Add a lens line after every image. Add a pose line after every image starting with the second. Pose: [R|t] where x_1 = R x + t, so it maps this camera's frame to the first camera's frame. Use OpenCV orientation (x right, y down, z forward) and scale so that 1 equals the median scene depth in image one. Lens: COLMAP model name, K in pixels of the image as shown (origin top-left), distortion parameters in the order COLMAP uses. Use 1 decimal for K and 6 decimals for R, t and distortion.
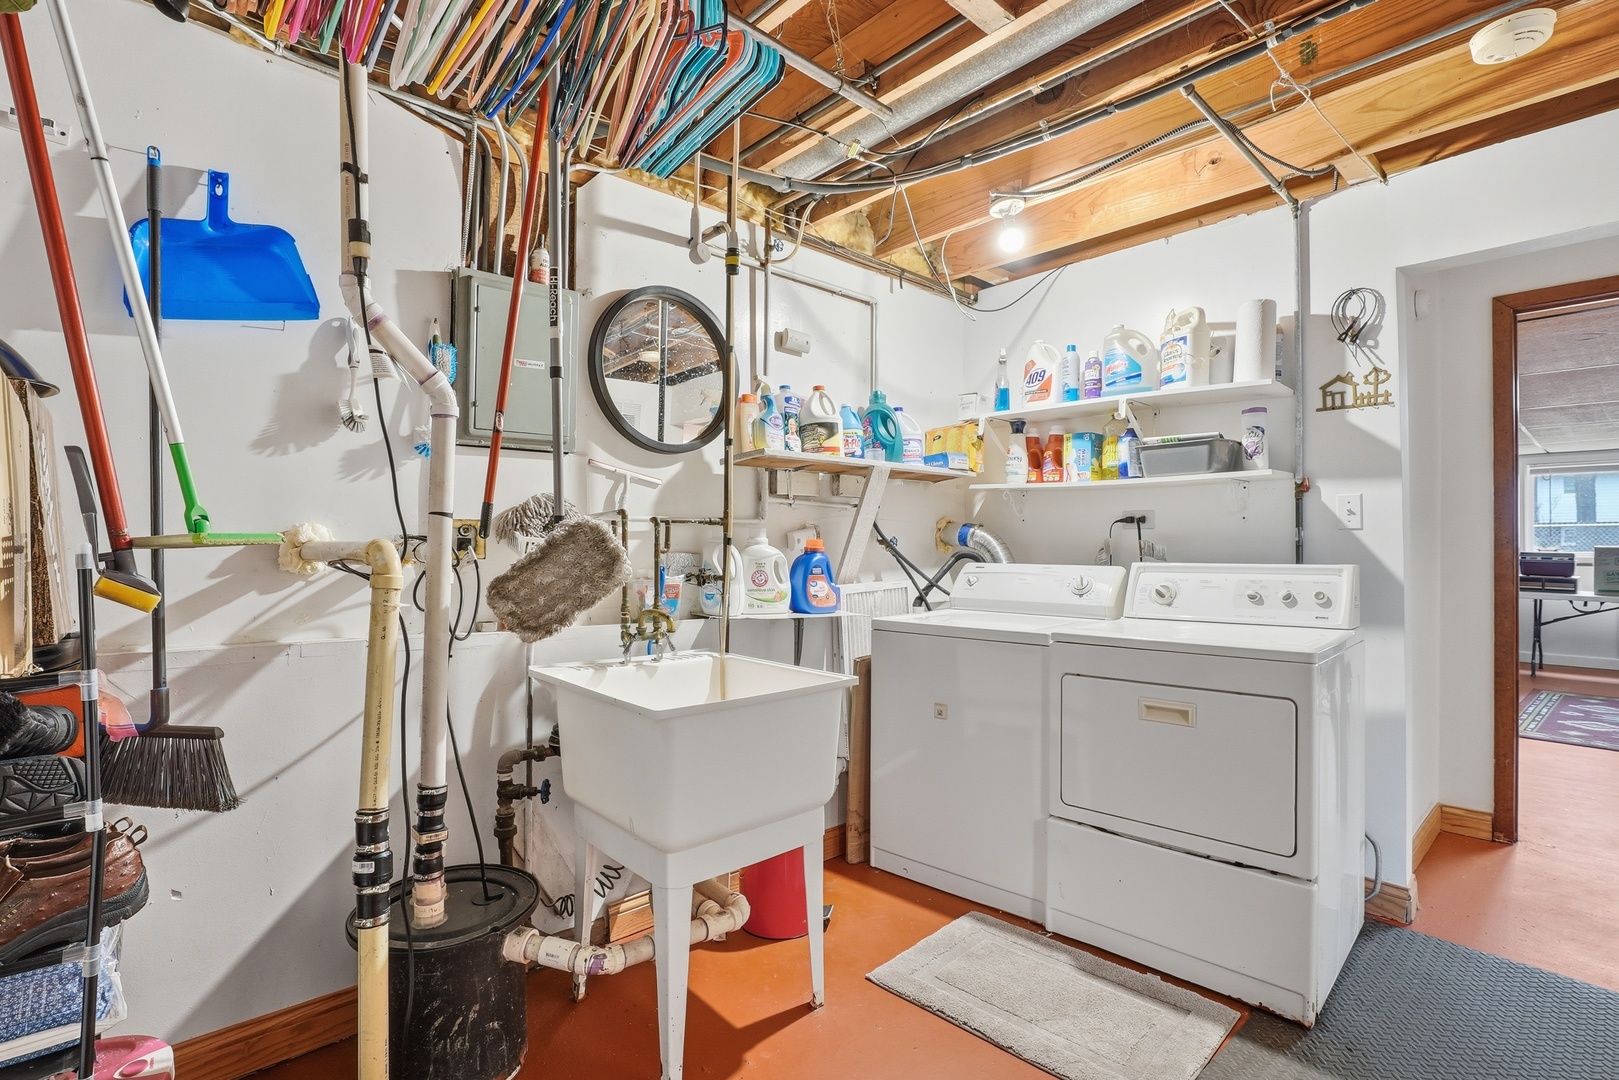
lens RADIAL K [[762.3, 0, 808.1], [0, 762.3, 536.8], [0, 0, 1]] dist [-0.039402, 0.011669]
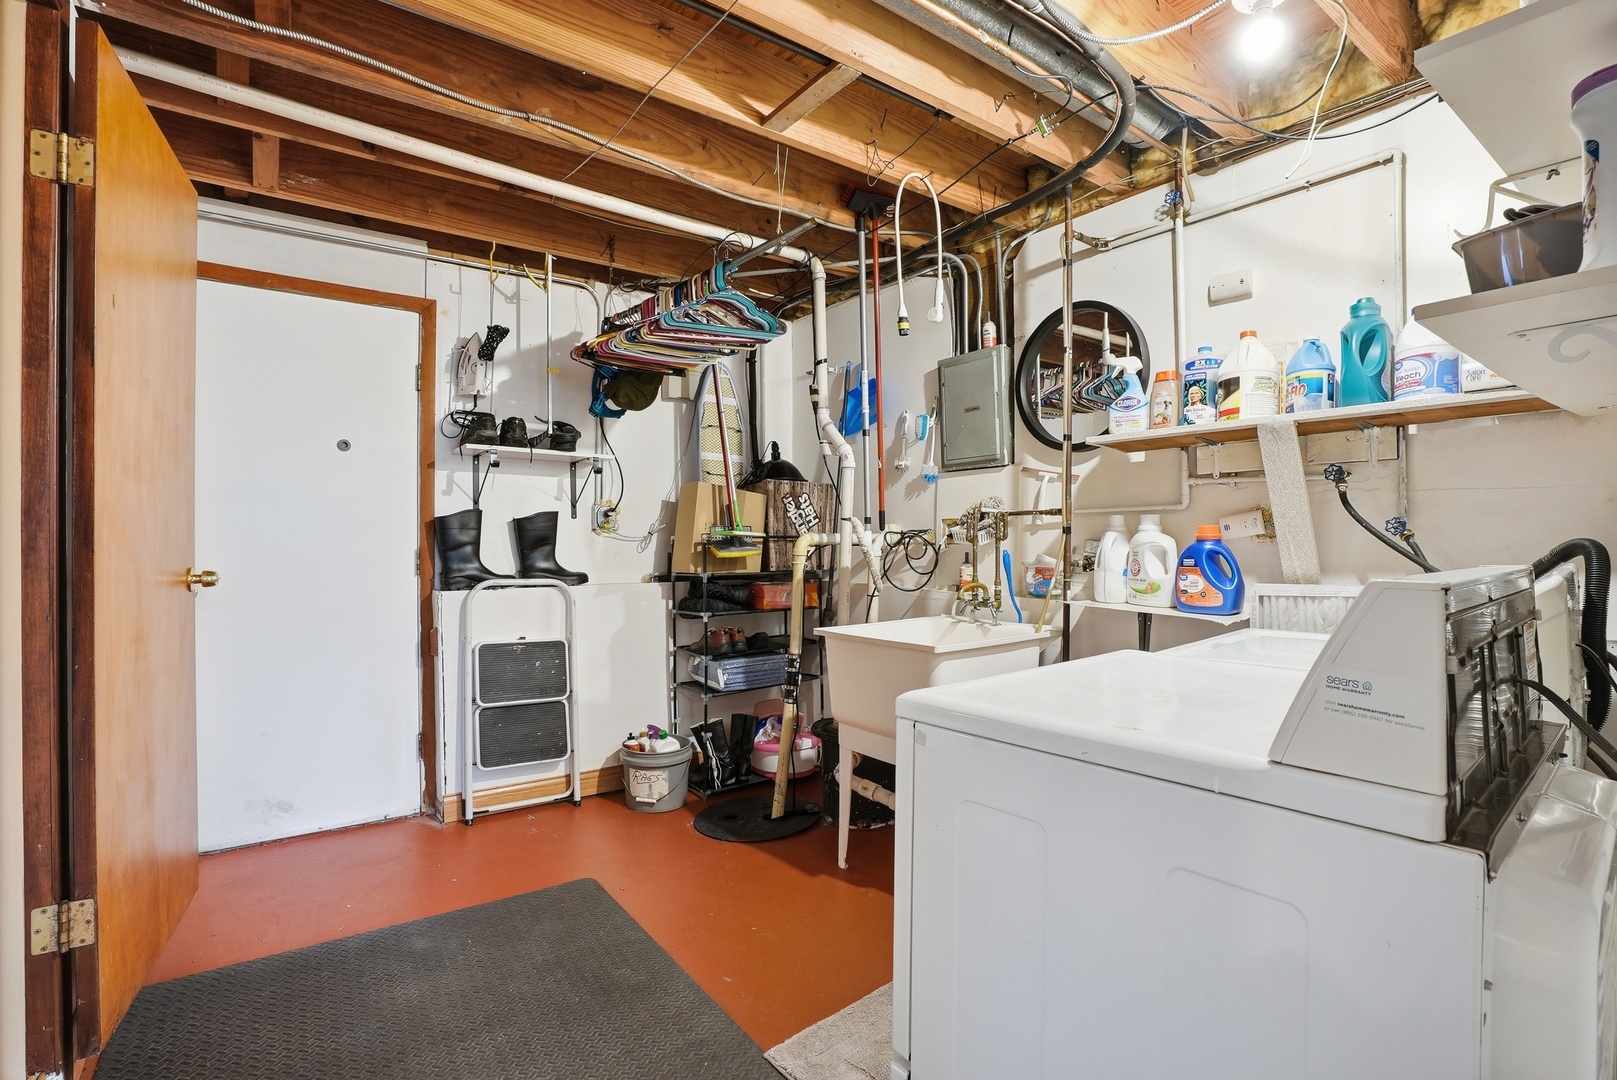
lens RADIAL K [[761.4, 0, 805.3], [0, 761.4, 541.1], [0, 0, 1]] dist [-0.039402, 0.011669]
pose [[-0.089087, 0.001396, -0.996023, 0.915723], [0.011034, 0.999939, 0.000414, 0.016373], [0.995963, -0.010953, -0.089097, 0.669844]]
